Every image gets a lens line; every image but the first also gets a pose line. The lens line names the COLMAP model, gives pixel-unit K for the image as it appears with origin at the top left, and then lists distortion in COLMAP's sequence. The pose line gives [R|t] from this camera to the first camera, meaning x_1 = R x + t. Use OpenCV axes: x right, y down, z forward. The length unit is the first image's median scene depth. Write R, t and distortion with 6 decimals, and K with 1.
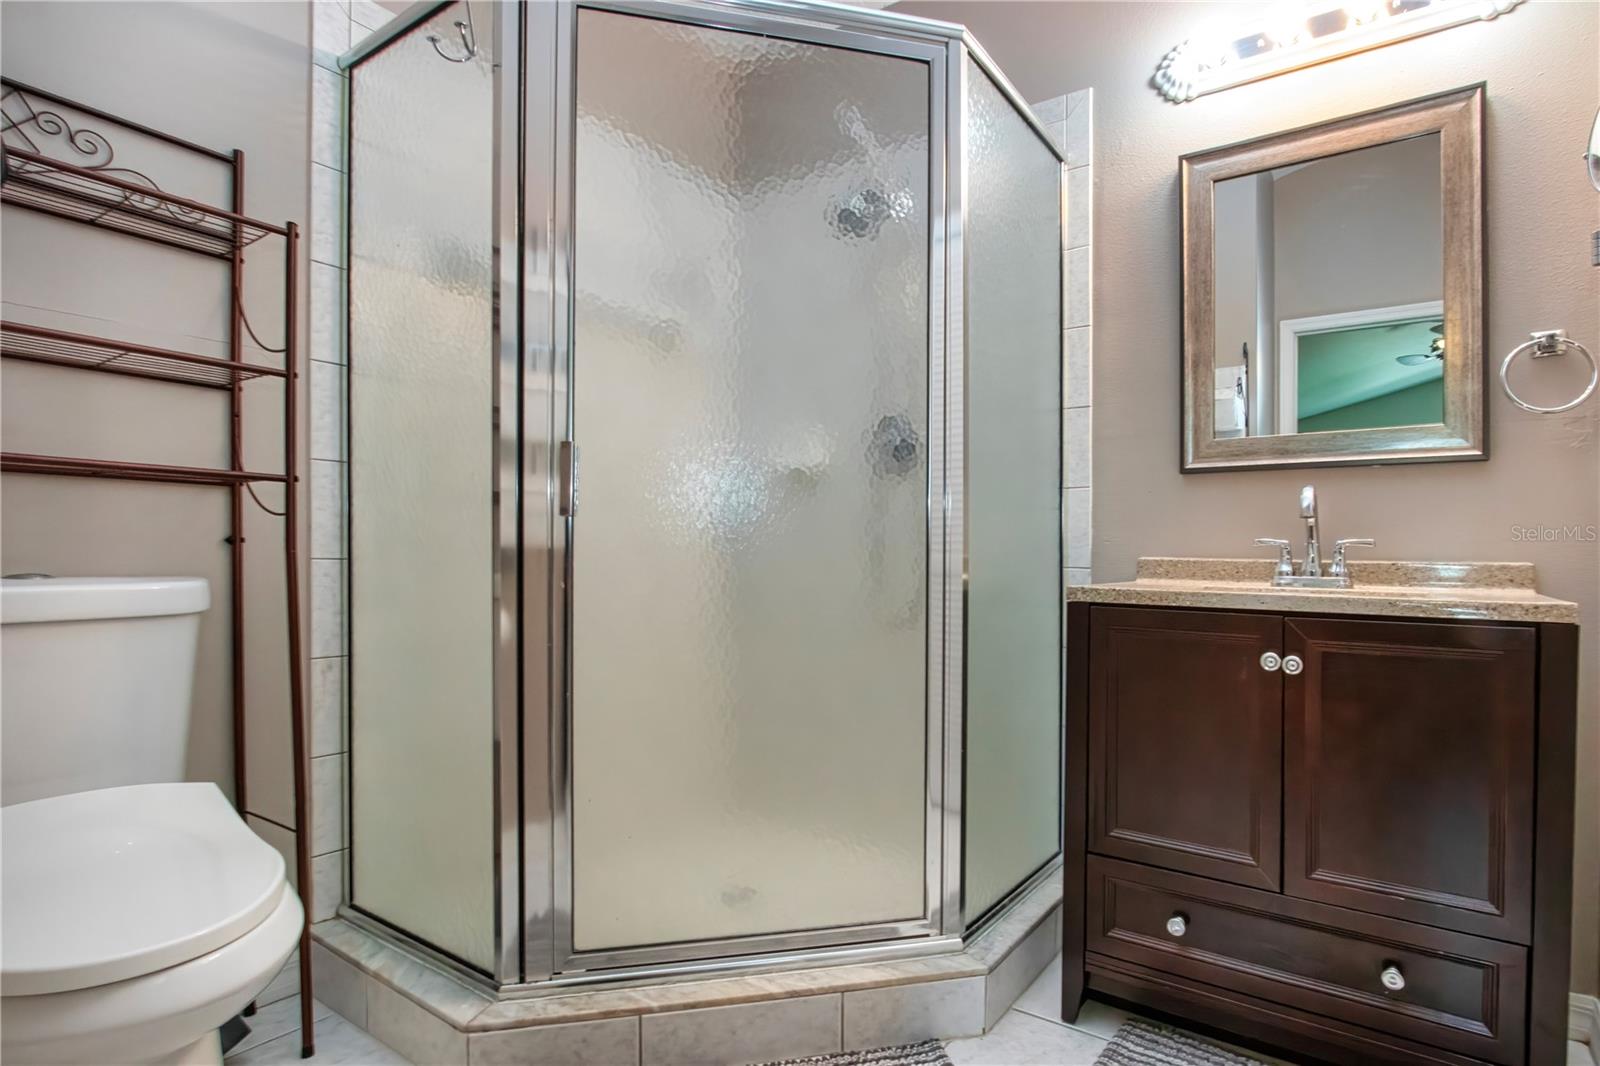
lens RADIAL K [[915.2, 0, 800.4], [0, 915.2, 552.3], [0, 0, 1]] dist [-0.017871, 0.002927]
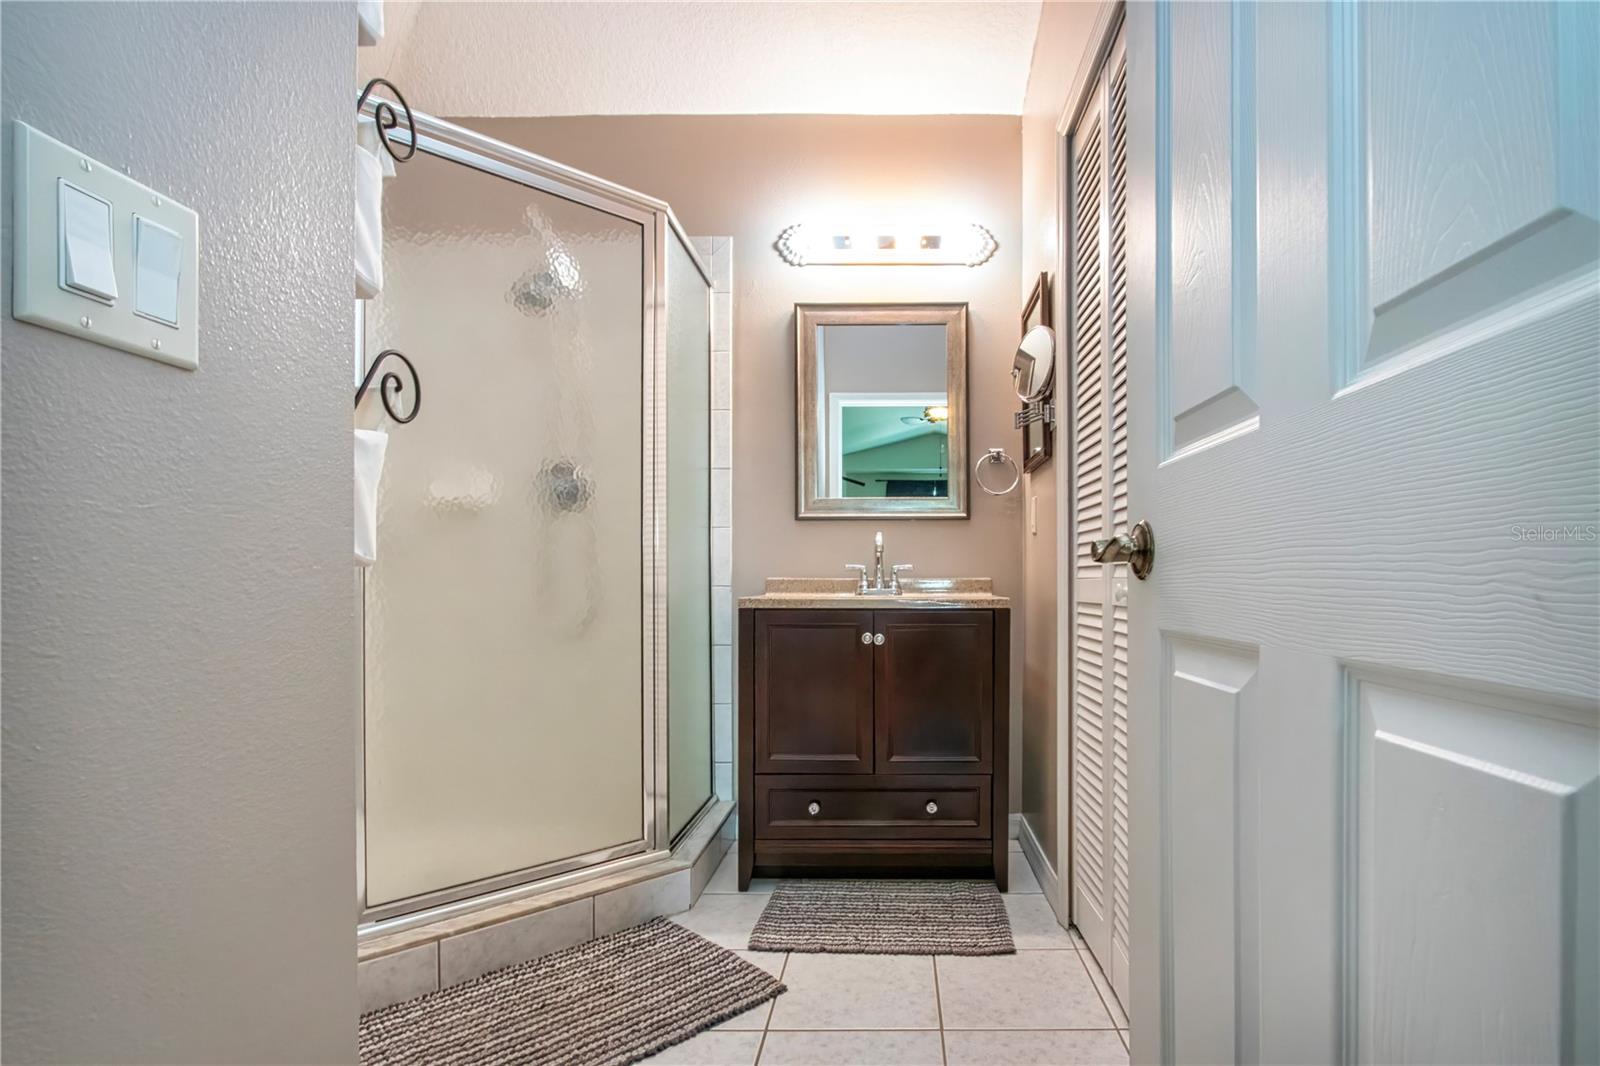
lens RADIAL K [[914.0, 0, 802.5], [0, 914.0, 599.3], [0, 0, 1]] dist [-0.003254, -0.002484]
pose [[0.886399, -0.025129, 0.462240, -0.295269], [0.012492, 0.999460, 0.030379, -0.004740], [-0.462754, -0.021154, 0.886234, -0.355419]]
